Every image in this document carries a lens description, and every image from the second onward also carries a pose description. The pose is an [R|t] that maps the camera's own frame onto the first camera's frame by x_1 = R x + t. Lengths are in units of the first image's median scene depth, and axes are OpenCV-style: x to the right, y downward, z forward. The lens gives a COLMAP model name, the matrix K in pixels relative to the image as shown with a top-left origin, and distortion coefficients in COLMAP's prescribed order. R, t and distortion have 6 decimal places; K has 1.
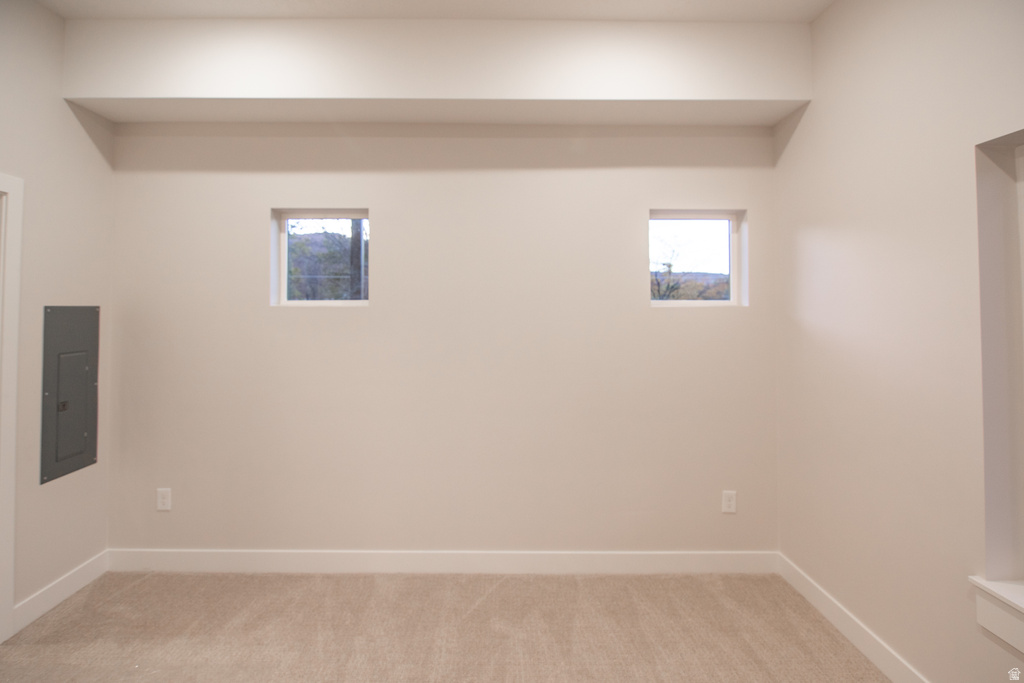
lens RADIAL K [[537.1, 0, 512.0], [0, 537.1, 341.5], [0, 0, 1]] dist [-0.000245, -0.012402]
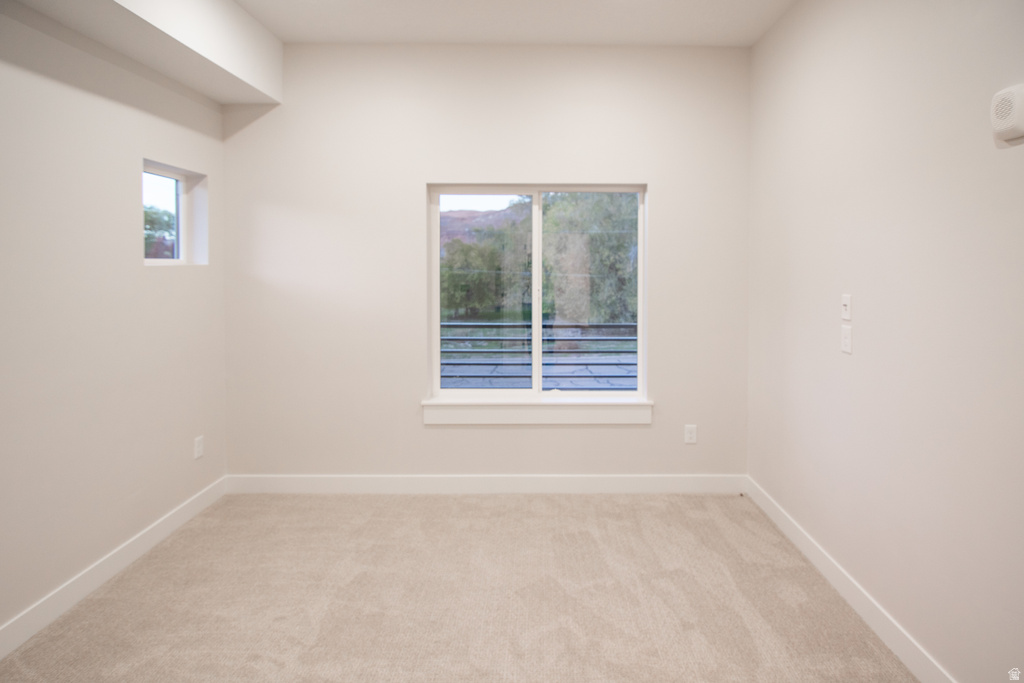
lens RADIAL K [[537.1, 0, 512.0], [0, 537.1, 341.5], [0, 0, 1]] dist [-0.000245, -0.012402]
pose [[0.054503, -0.141845, 0.988387, -0.662989], [0.058517, 0.988611, 0.138650, -0.026991], [-0.996797, 0.050281, 0.062183, 0.322970]]
